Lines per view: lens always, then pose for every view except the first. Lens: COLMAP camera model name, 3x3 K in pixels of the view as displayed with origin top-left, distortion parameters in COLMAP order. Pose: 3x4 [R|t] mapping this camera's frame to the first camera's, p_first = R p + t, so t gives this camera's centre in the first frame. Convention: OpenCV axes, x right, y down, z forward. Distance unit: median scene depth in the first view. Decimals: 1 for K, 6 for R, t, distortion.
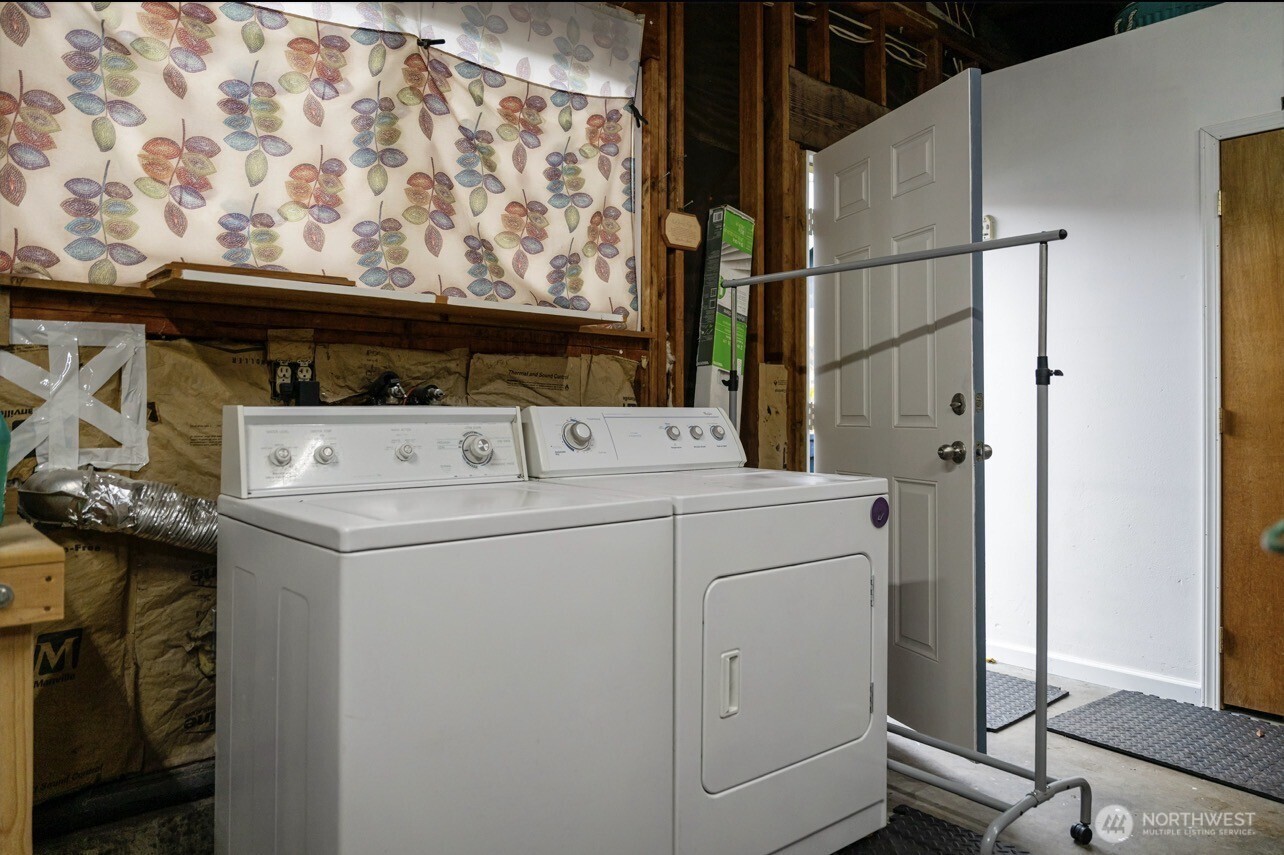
lens RADIAL K [[871.5, 0, 622.0], [0, 871.5, 394.7], [0, 0, 1]] dist [-0.004064, 0.000349]
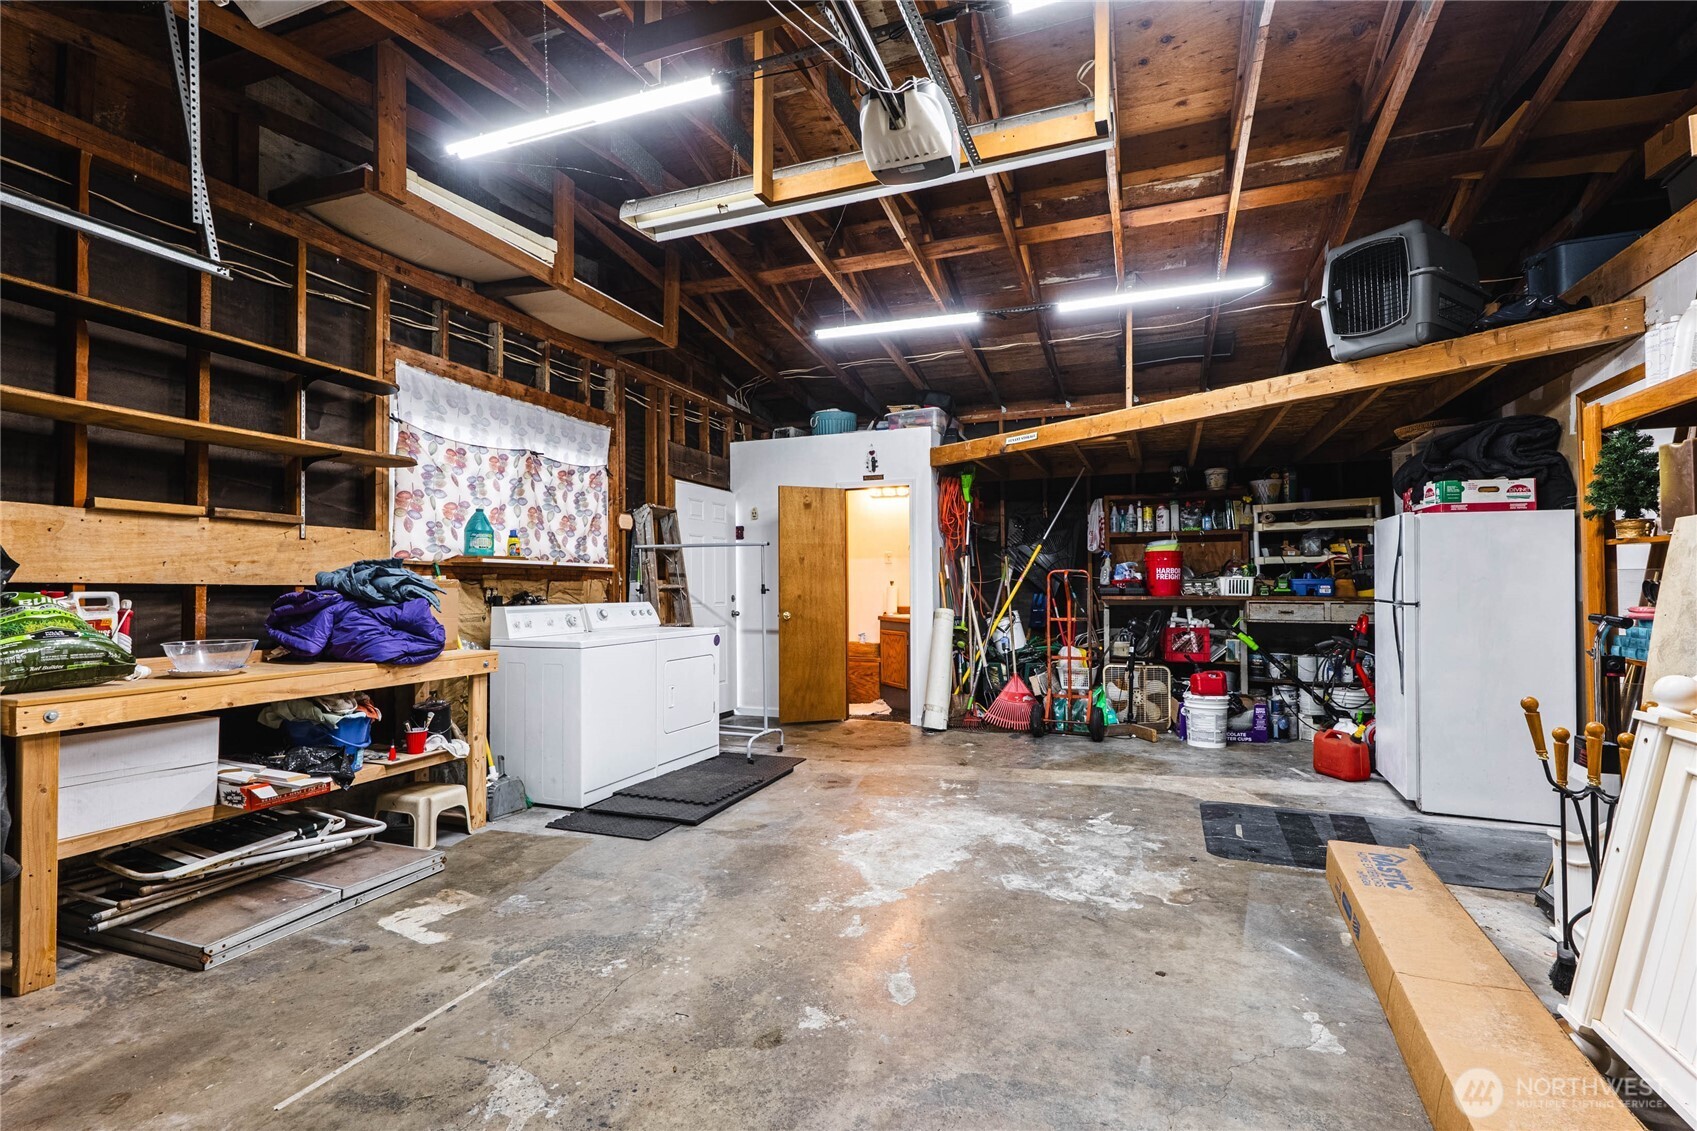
lens RADIAL K [[790.9, 0, 849.9], [0, 790.9, 570.8], [0, 0, 1]] dist [-0.003791, 0.000642]
pose [[0.876201, -0.002556, 0.481938, -0.456124], [0.008674, 0.999908, -0.010467, -0.043481], [-0.481867, 0.013351, 0.876143, -1.176614]]
